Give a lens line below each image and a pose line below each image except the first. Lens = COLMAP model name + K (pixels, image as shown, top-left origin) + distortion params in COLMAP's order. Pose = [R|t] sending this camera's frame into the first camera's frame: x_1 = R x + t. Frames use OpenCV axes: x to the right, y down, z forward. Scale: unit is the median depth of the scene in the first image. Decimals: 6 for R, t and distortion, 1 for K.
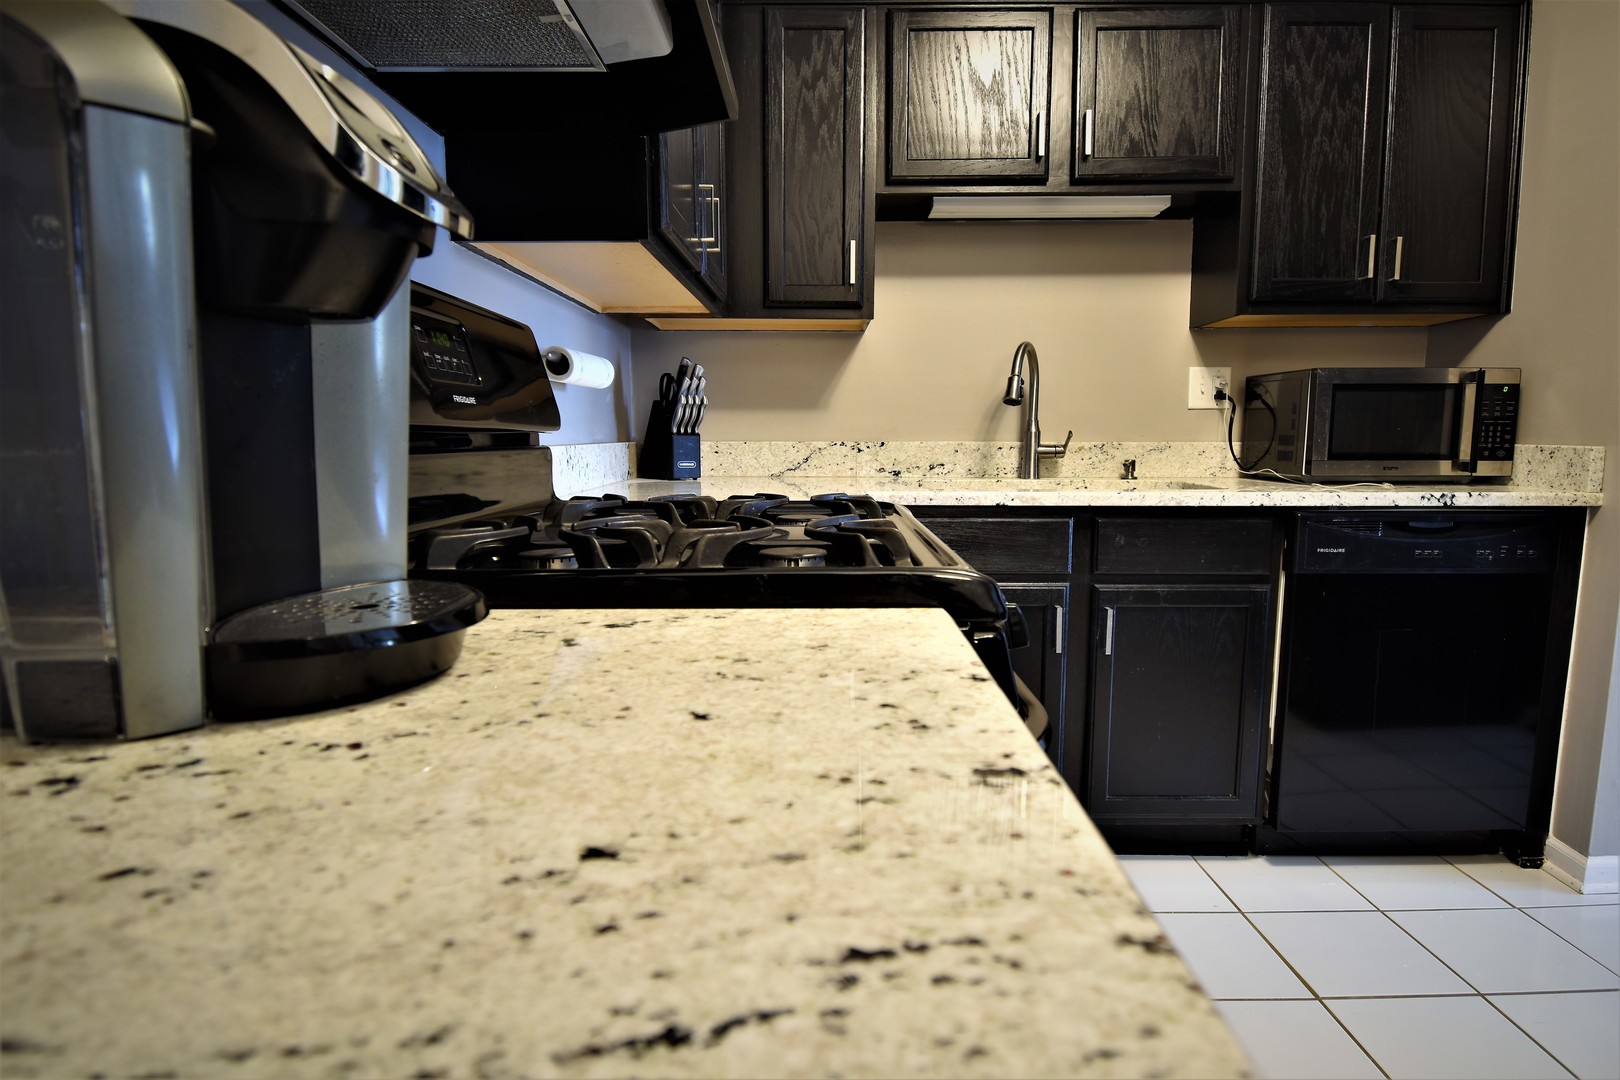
lens RADIAL K [[869.7, 0, 818.0], [0, 869.7, 537.9], [0, 0, 1]] dist [0.016913, -0.027622]
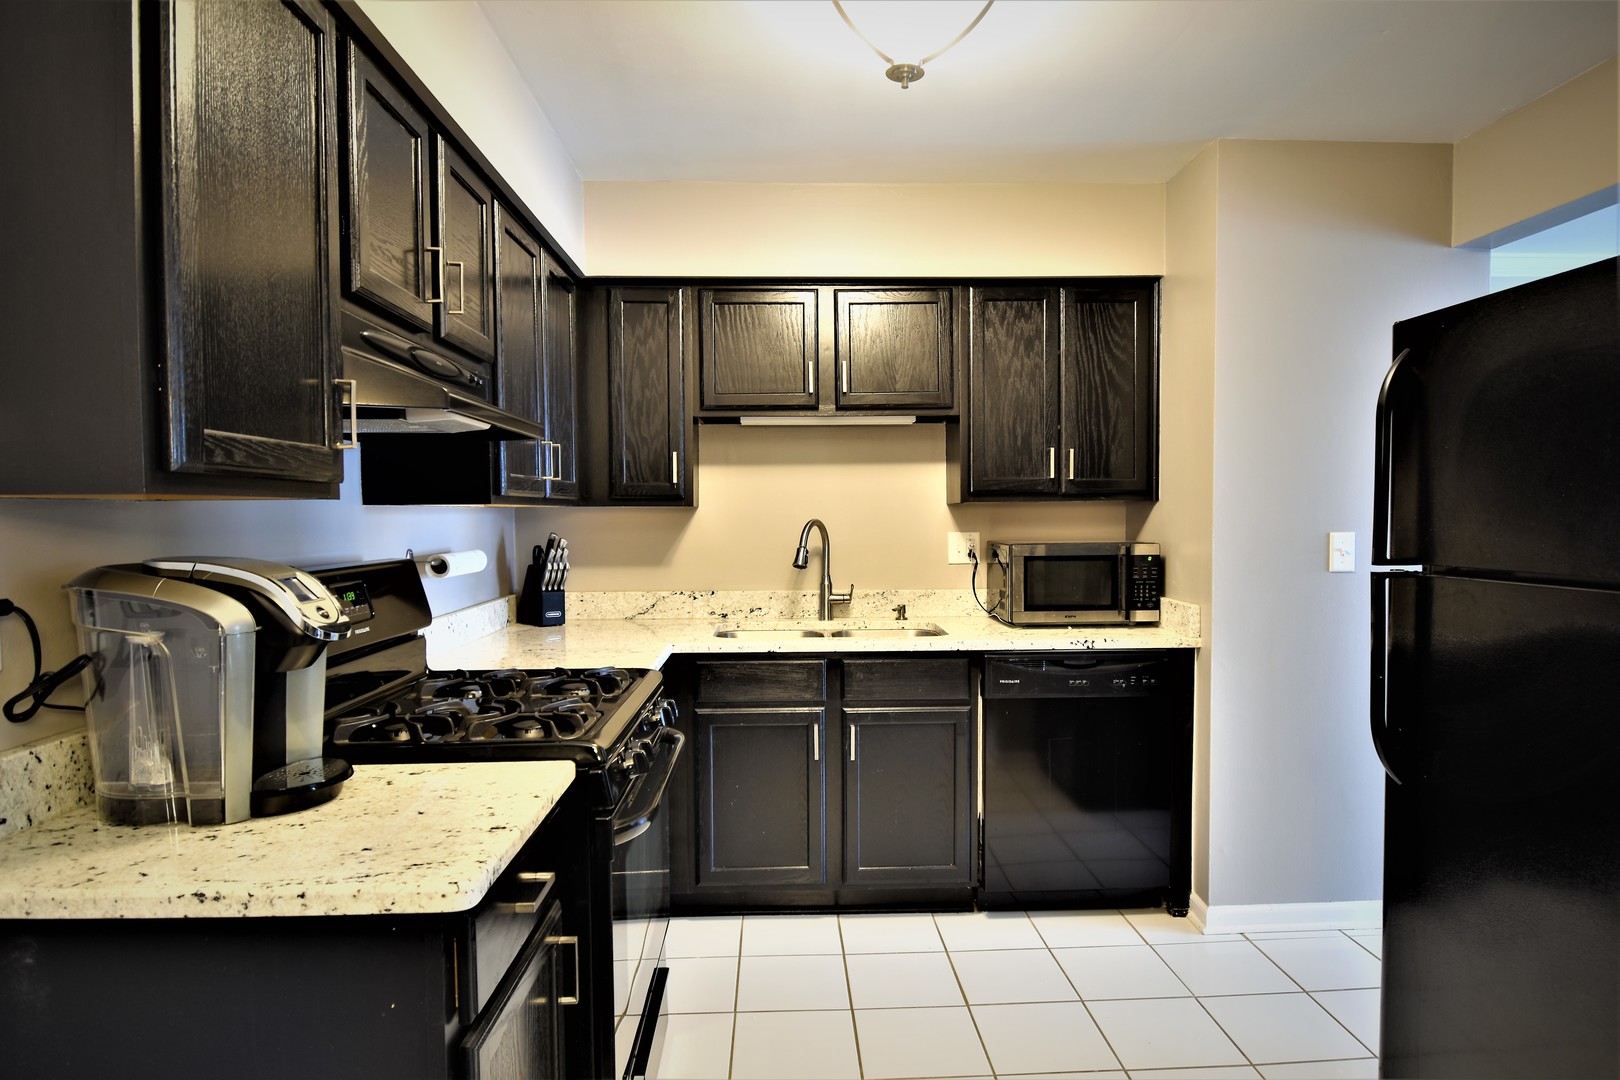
lens RADIAL K [[898.0, 0, 816.9], [0, 898.0, 544.5], [0, 0, 1]] dist [0.019151, -0.032064]
pose [[0.998735, -0.005915, 0.049932, 0.192616], [0.010132, 0.996362, -0.084618, -0.078105], [-0.049250, 0.085017, 0.995162, -0.396372]]
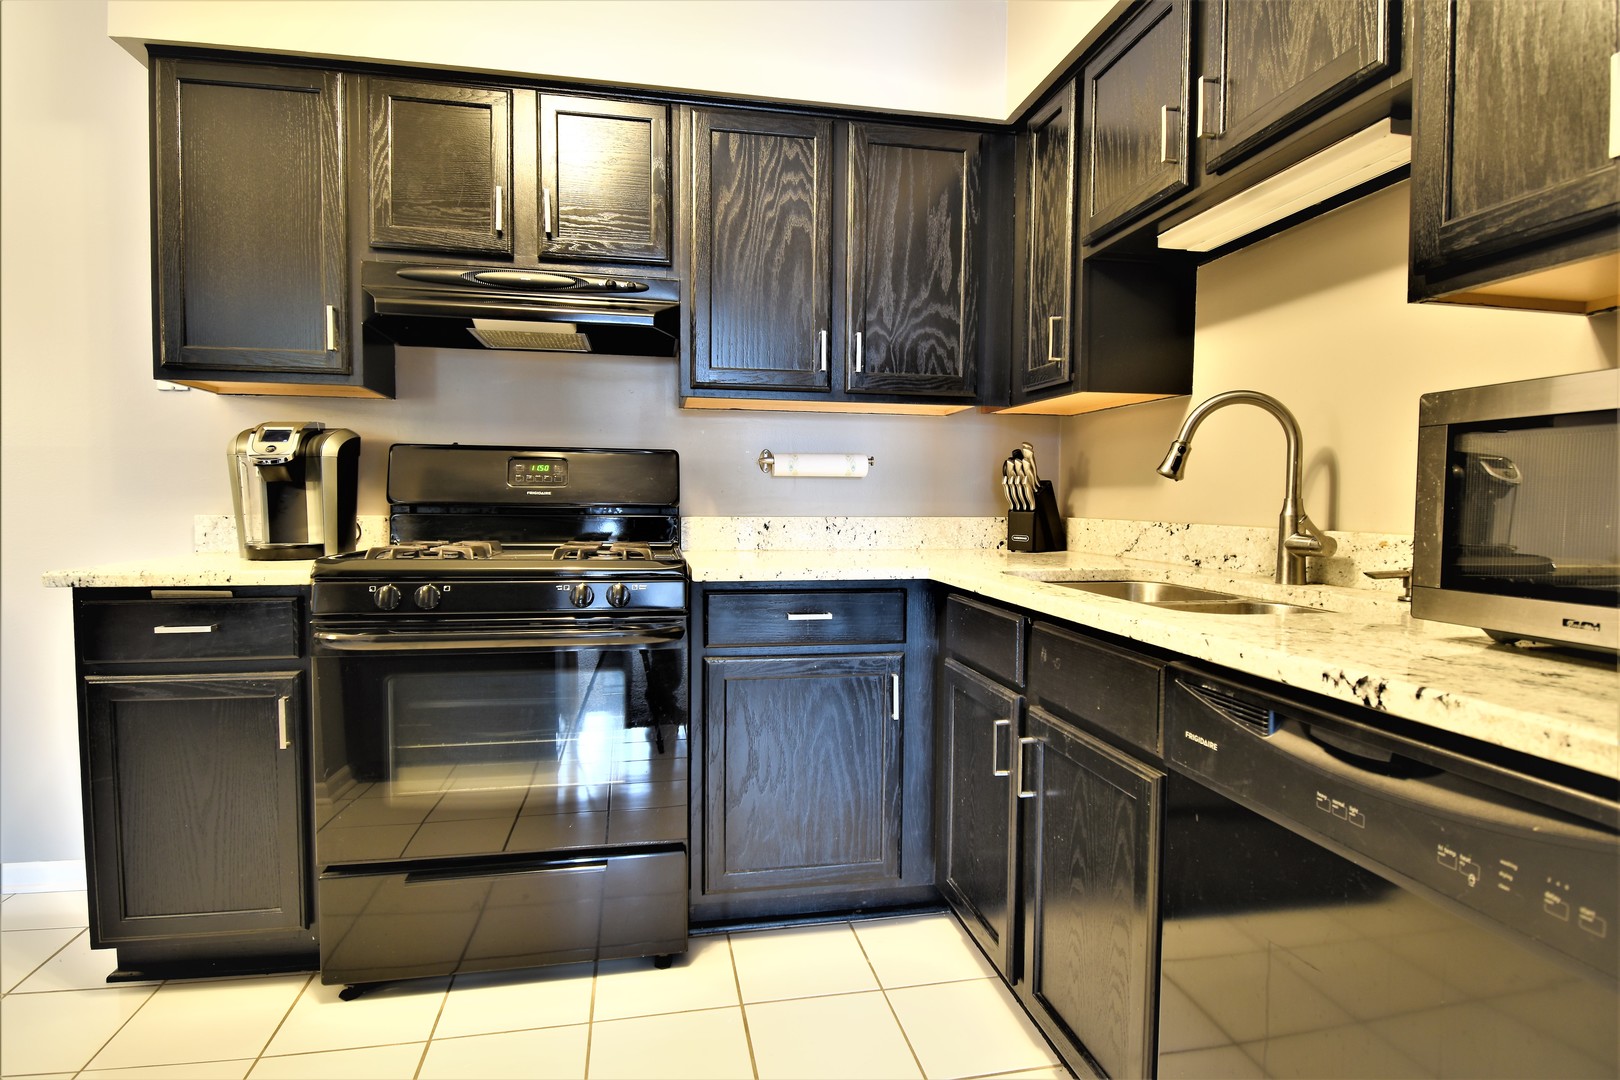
lens RADIAL K [[869.7, 0, 818.0], [0, 869.7, 537.9], [0, 0, 1]] dist [0.016913, -0.027622]
pose [[0.193358, 0.047259, -0.979990, 0.978447], [-0.126901, 0.991654, 0.022783, -0.085108], [0.972887, 0.119957, 0.197741, 0.589216]]
